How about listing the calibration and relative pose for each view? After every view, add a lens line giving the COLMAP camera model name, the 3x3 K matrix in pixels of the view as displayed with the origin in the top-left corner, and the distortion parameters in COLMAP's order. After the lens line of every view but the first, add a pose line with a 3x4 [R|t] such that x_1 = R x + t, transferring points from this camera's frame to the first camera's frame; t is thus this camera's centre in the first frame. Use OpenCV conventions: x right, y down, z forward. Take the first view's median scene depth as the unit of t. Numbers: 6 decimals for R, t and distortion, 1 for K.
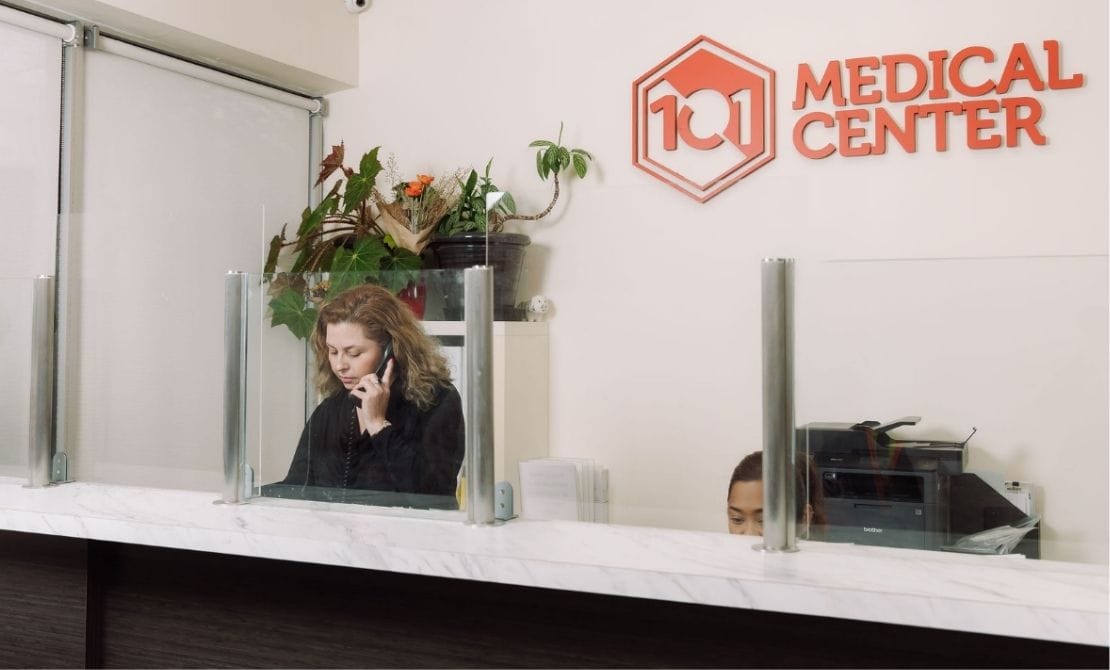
lens RADIAL K [[1318.8, 0, 522.2], [0, 1318.8, 298.7], [0, 0, 1]] dist [0.025051, 0.000000]
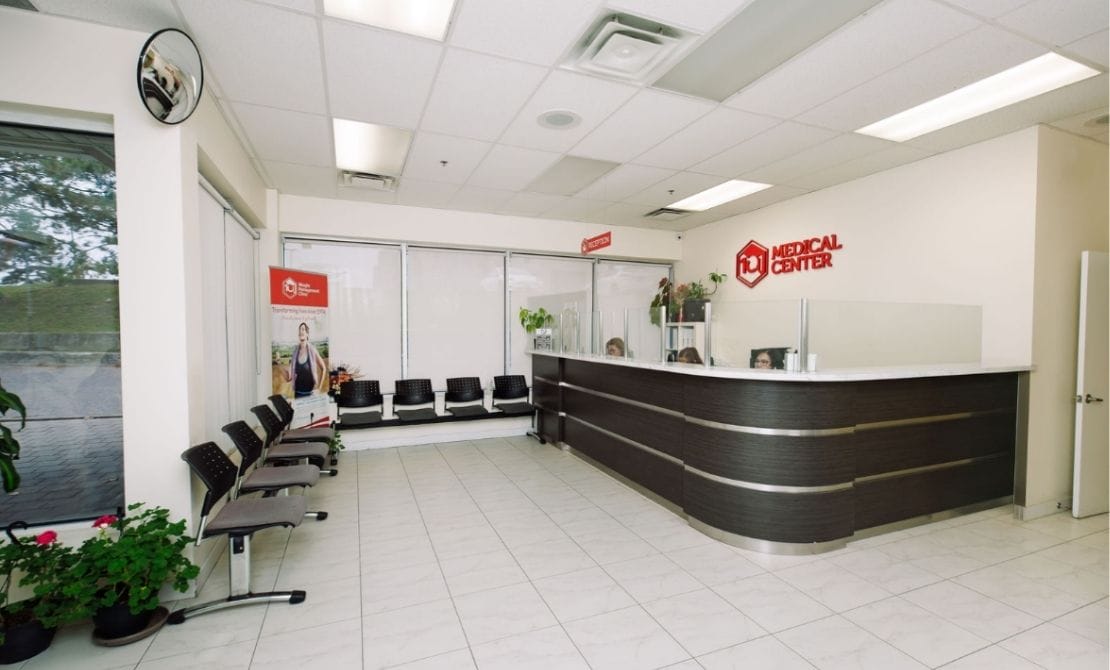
lens RADIAL K [[489.8, 0, 558.0], [0, 489.8, 338.4], [0, 0, 1]] dist [0.000960, 0.000091]
pose [[0.773197, 0.004178, -0.634152, 0.598228], [0.023275, 0.999118, 0.034960, 0.005338], [0.633738, -0.041791, 0.772418, -0.368591]]
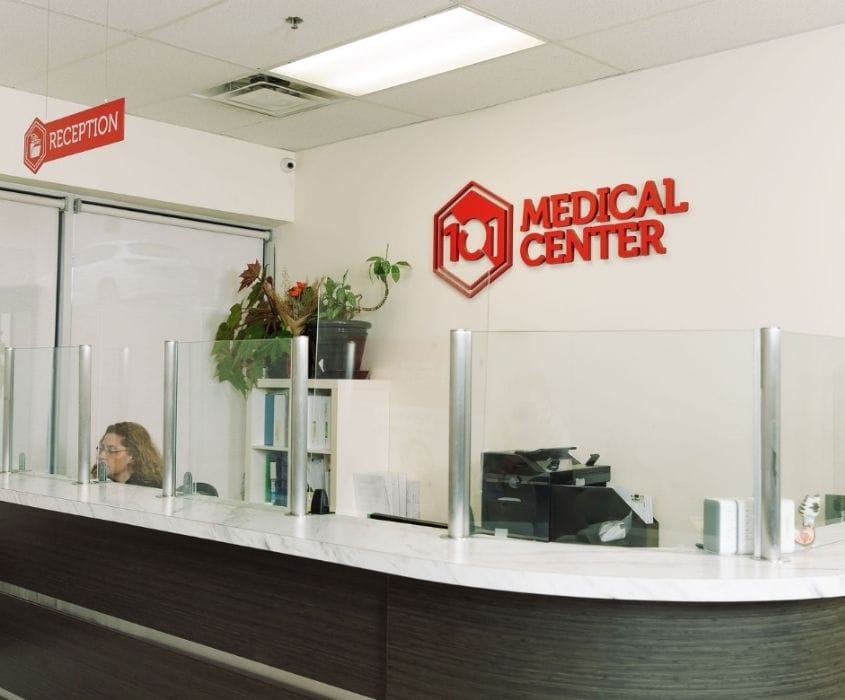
lens RADIAL K [[1048.4, 0, 426.1], [0, 1048.4, 347.1], [0, 0, 1]] dist [0.024879, 0.000000]
pose [[0.963047, -0.006445, -0.269255, 0.417470], [0.002828, 0.999901, -0.013819, -0.002882], [0.269317, 0.012547, 0.962970, -0.122131]]
